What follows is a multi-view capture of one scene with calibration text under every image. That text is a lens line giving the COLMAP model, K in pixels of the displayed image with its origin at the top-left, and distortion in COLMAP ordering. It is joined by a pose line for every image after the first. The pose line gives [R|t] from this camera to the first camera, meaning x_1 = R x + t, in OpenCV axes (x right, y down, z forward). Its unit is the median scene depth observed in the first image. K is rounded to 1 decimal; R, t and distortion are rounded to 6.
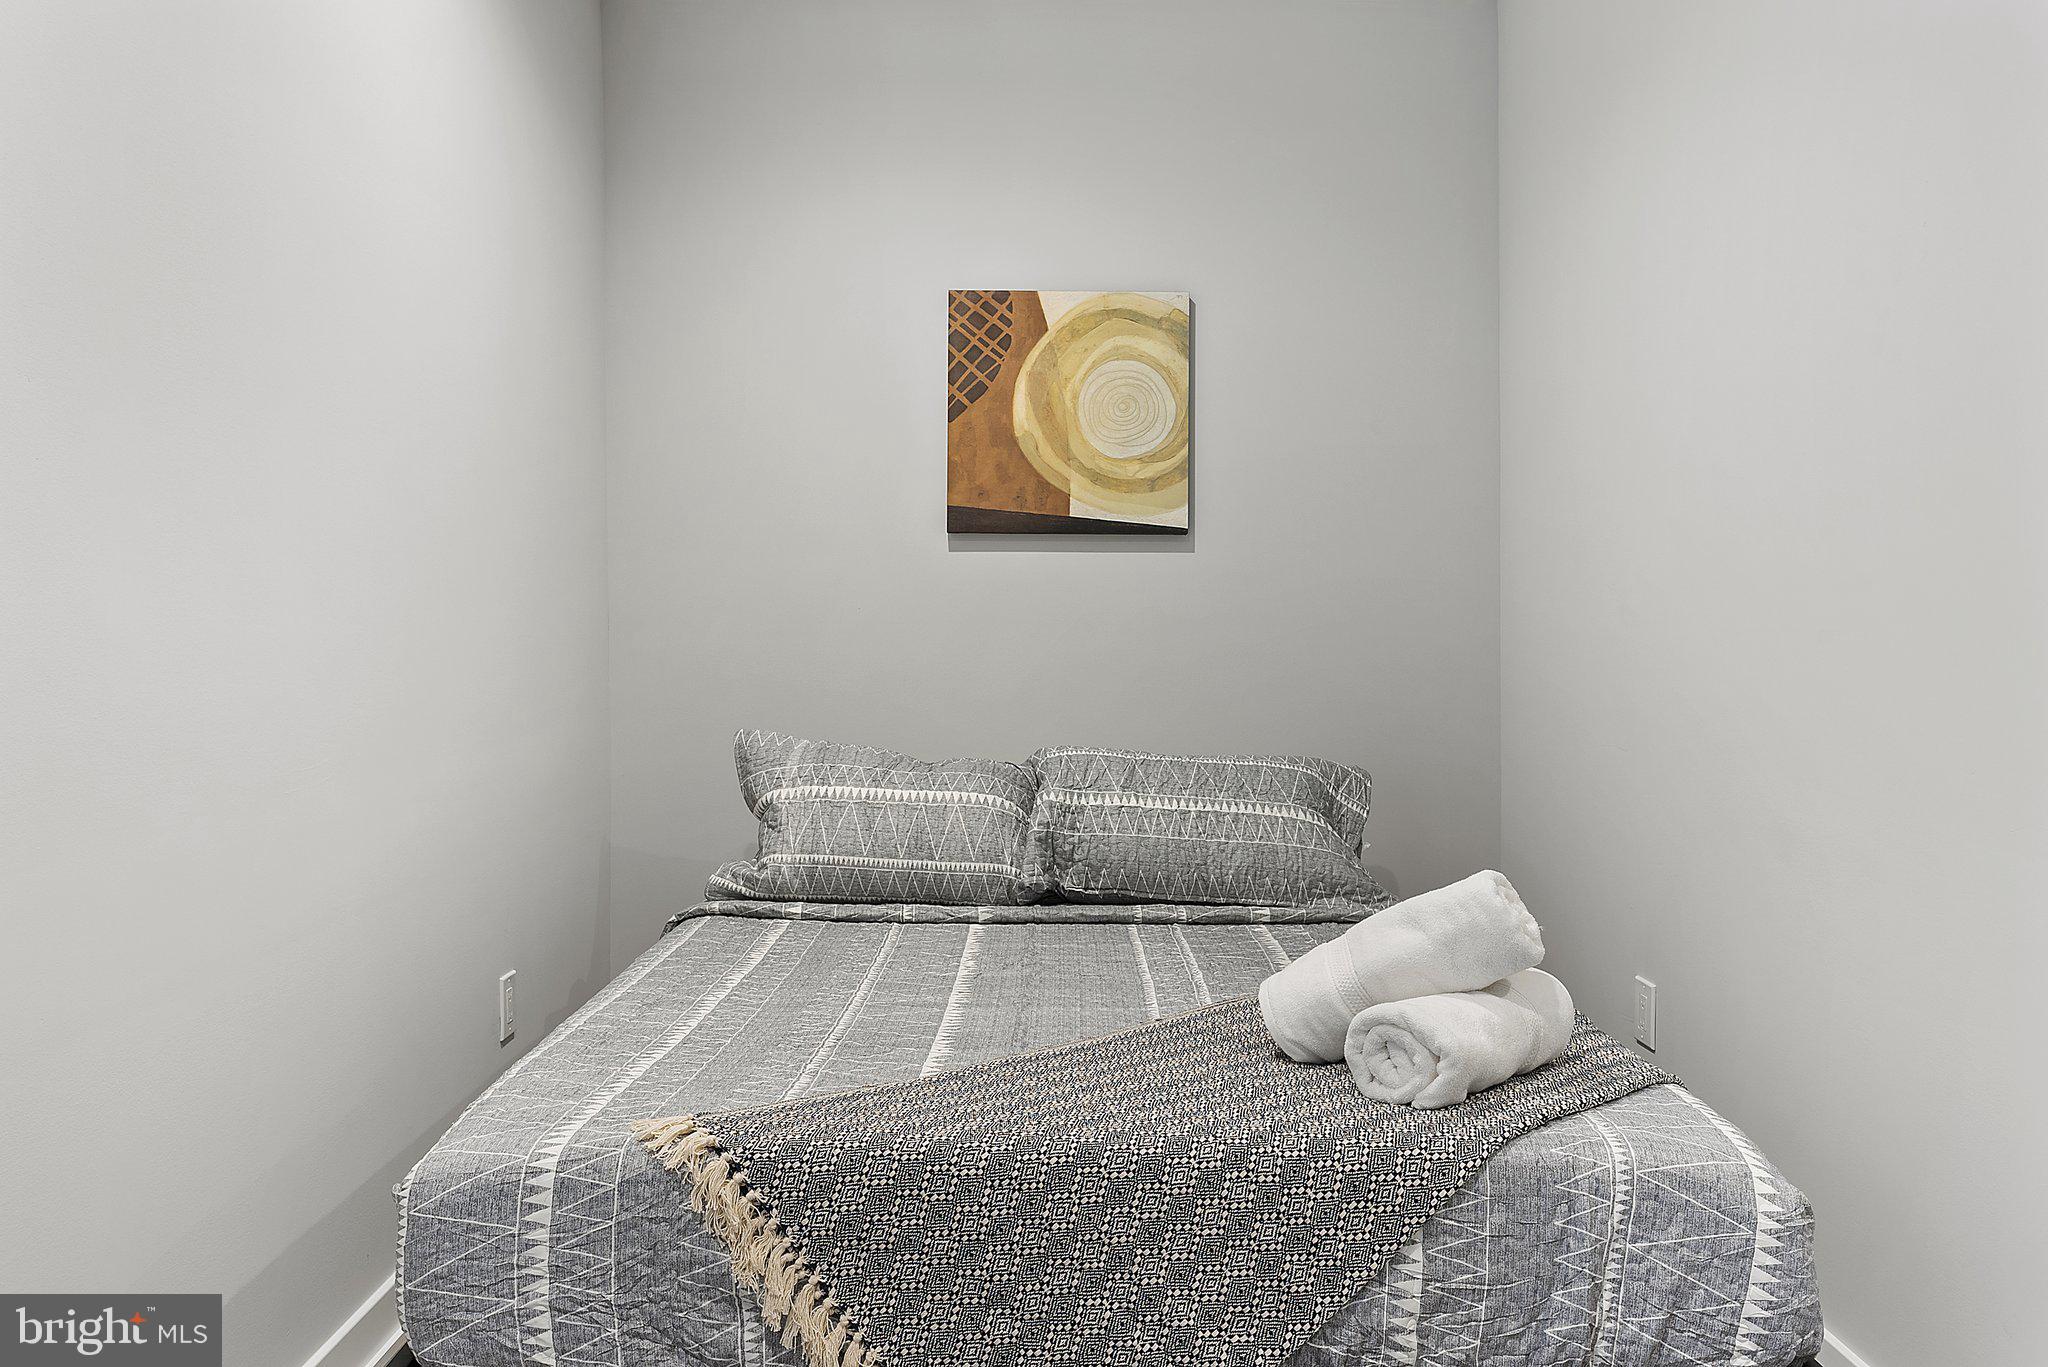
lens RADIAL K [[1450.5, 0, 1021.1], [0, 1450.5, 653.8], [0, 0, 1]] dist [-0.001028, 0.003929]
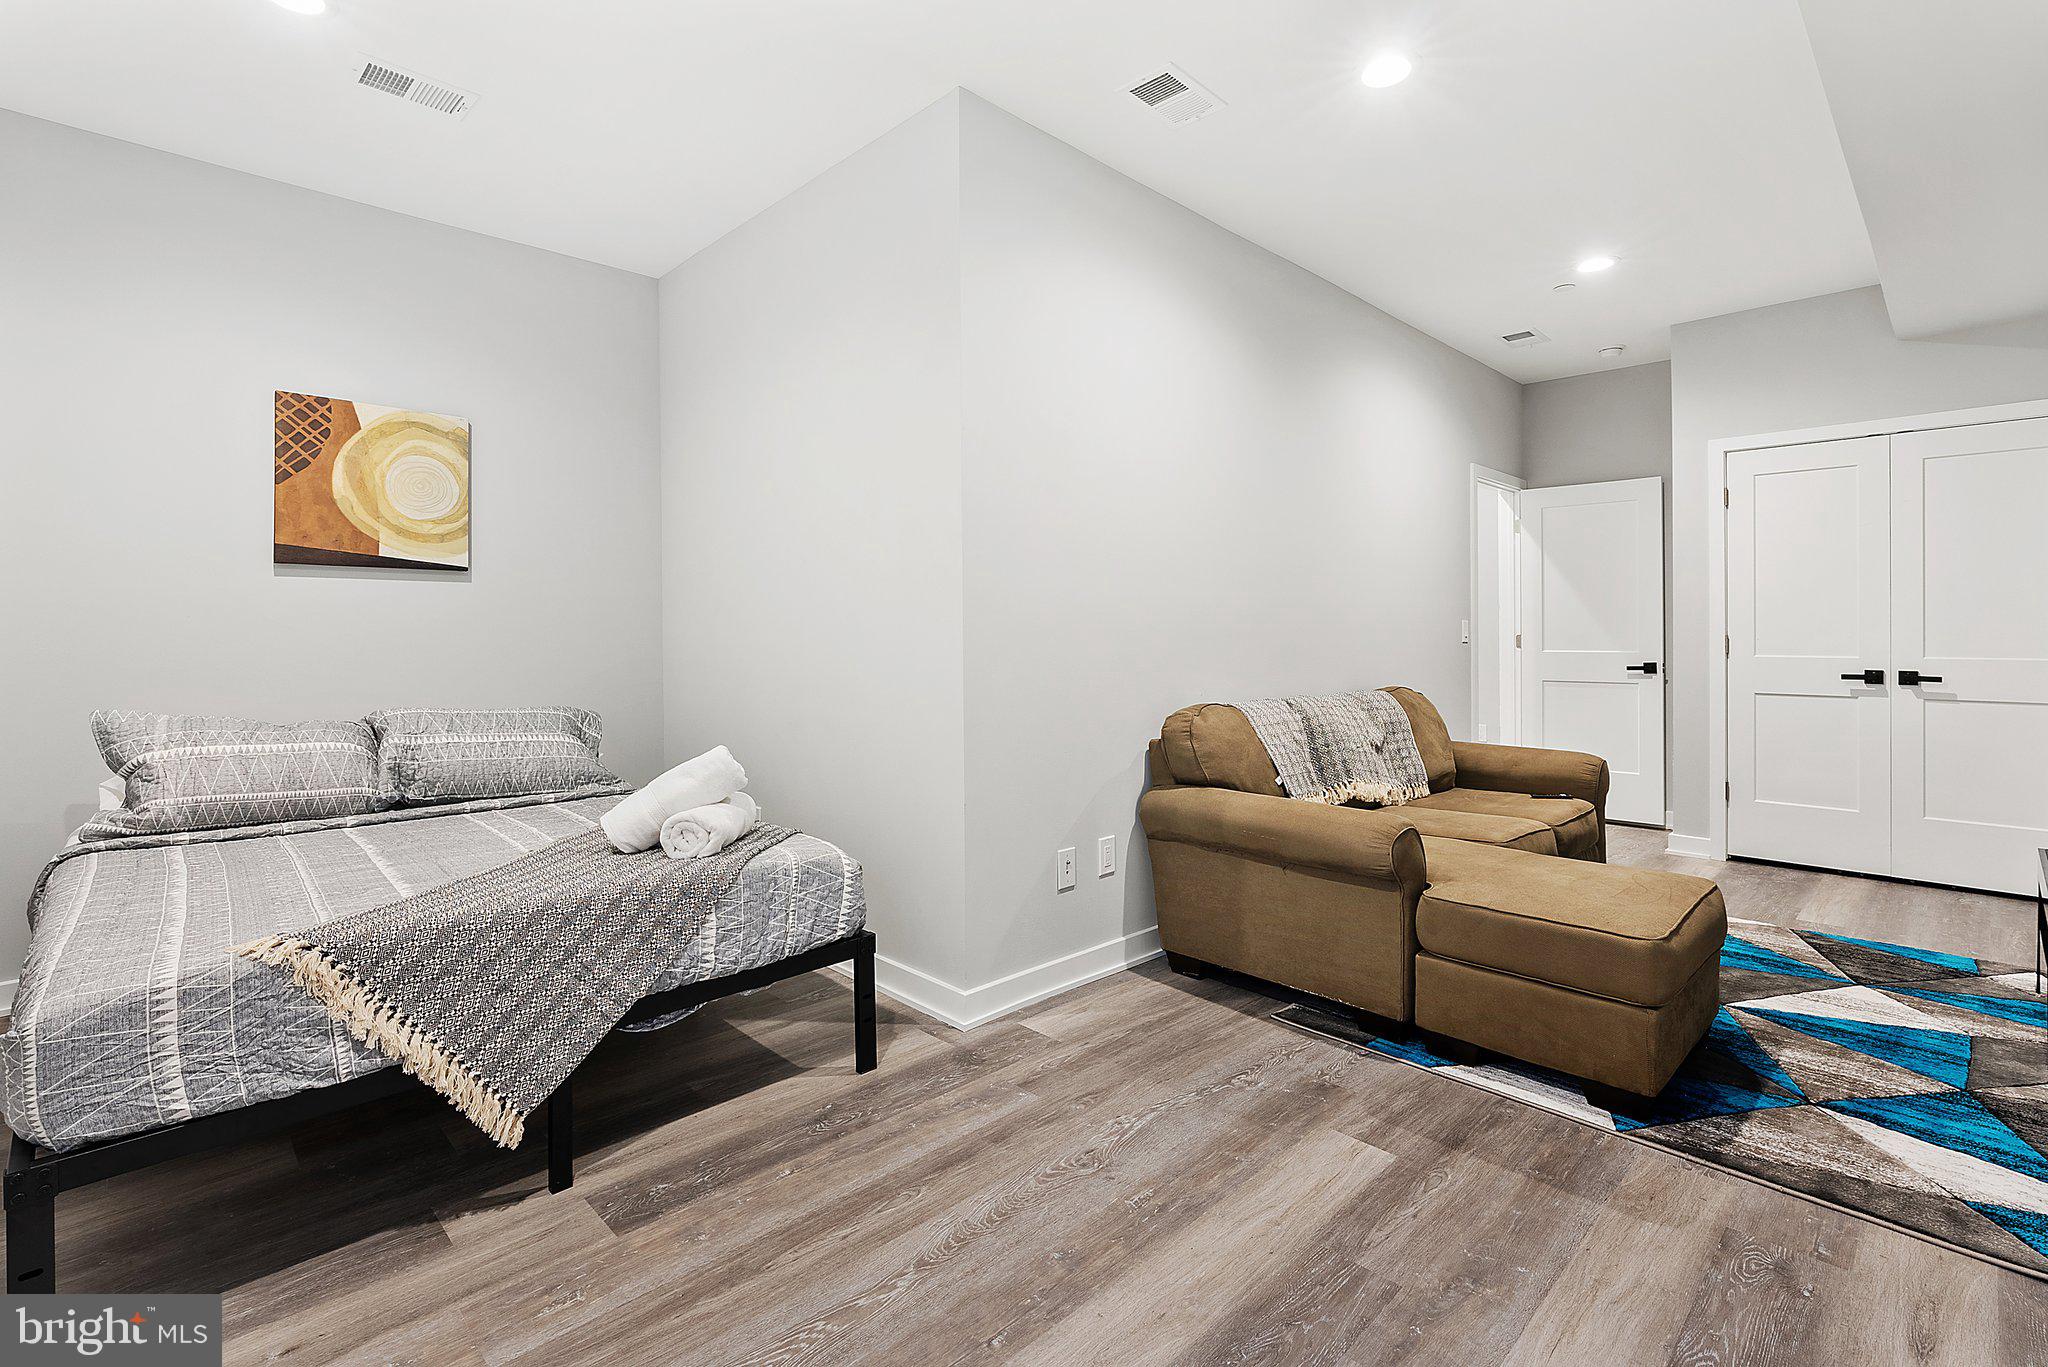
lens RADIAL K [[918.6, 0, 1019.5], [0, 918.6, 640.5], [0, 0, 1]] dist [-0.002364, 0.000058]
pose [[0.720848, -0.009508, 0.693028, -0.189242], [0.013334, 0.999911, -0.000151, 0.001525], [-0.692965, 0.009349, 0.720910, -0.174299]]
